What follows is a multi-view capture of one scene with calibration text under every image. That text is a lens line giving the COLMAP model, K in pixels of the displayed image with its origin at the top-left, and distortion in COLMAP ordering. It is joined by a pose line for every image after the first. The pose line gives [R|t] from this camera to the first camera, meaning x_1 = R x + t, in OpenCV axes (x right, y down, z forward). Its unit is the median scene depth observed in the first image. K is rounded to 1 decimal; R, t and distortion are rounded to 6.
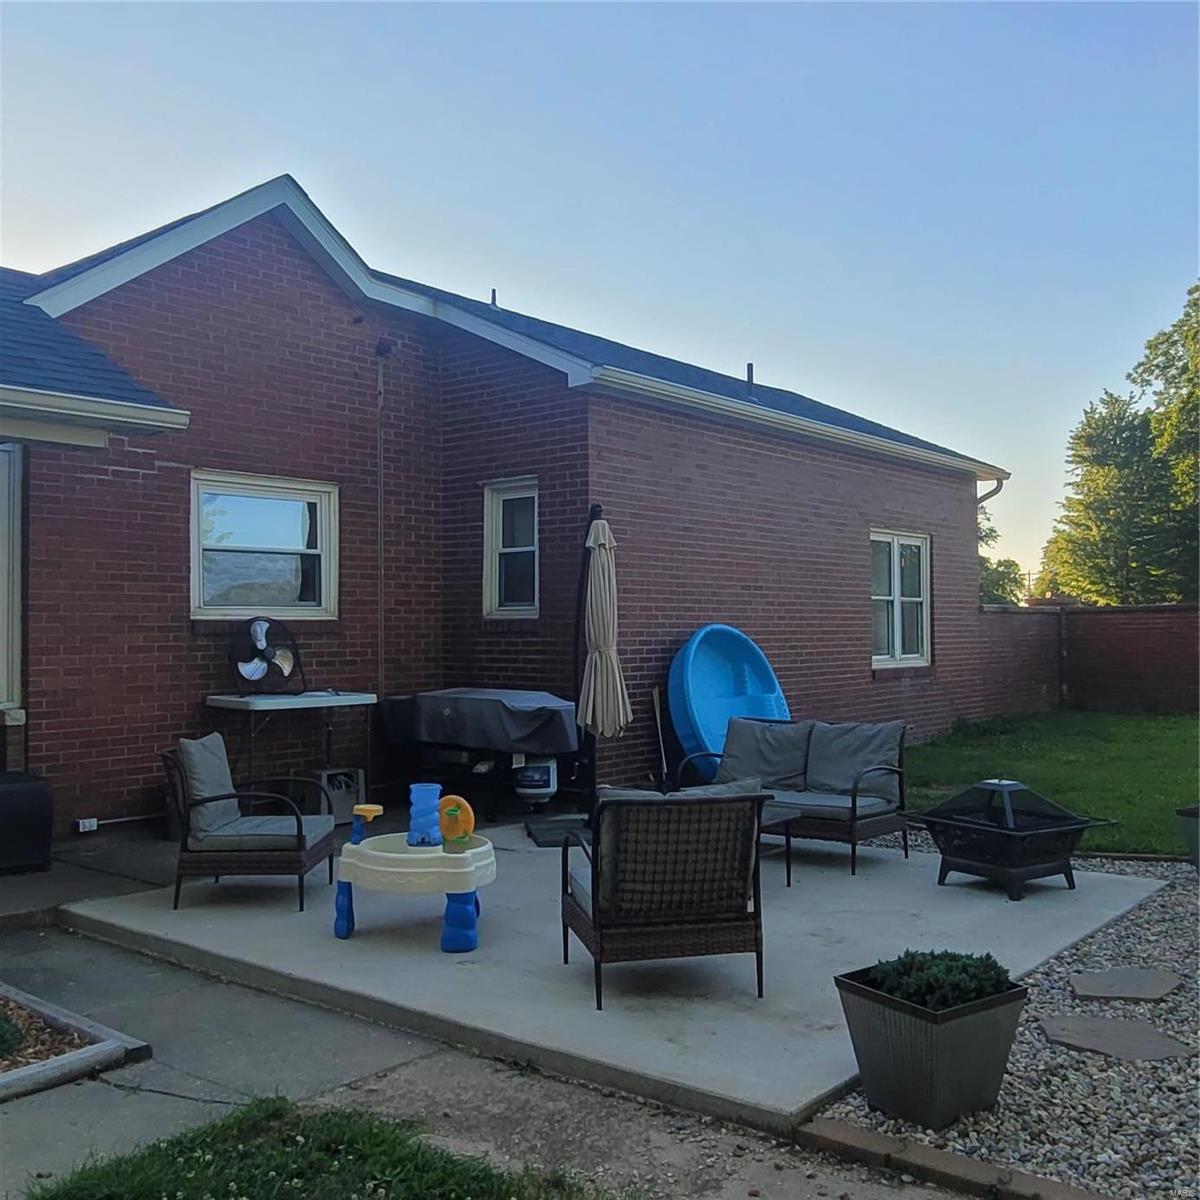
lens RADIAL K [[1212.9, 0, 601.1], [0, 1212.9, 569.9], [0, 0, 1]] dist [0.006057, -0.000120]
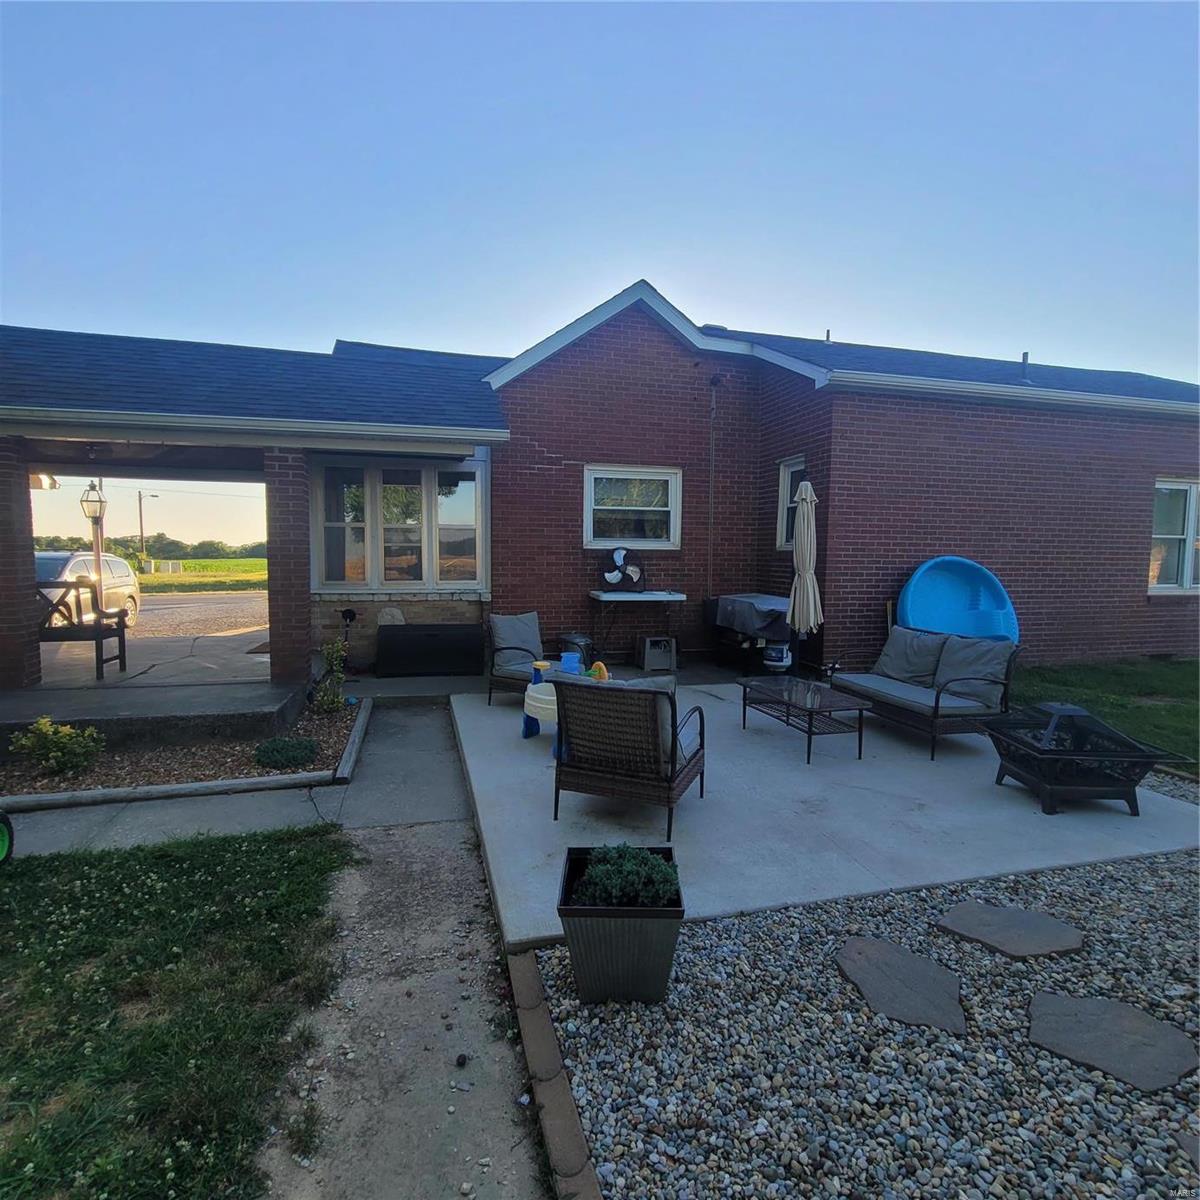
lens RADIAL K [[654.7, 0, 593.7], [0, 654.7, 594.7], [0, 0, 1]] dist [0.009603, -0.002754]
pose [[0.808827, 0.052493, -0.585699, 0.243847], [0.012943, 0.994177, 0.106977, 0.004992], [0.587905, -0.094107, 0.803438, 0.212010]]
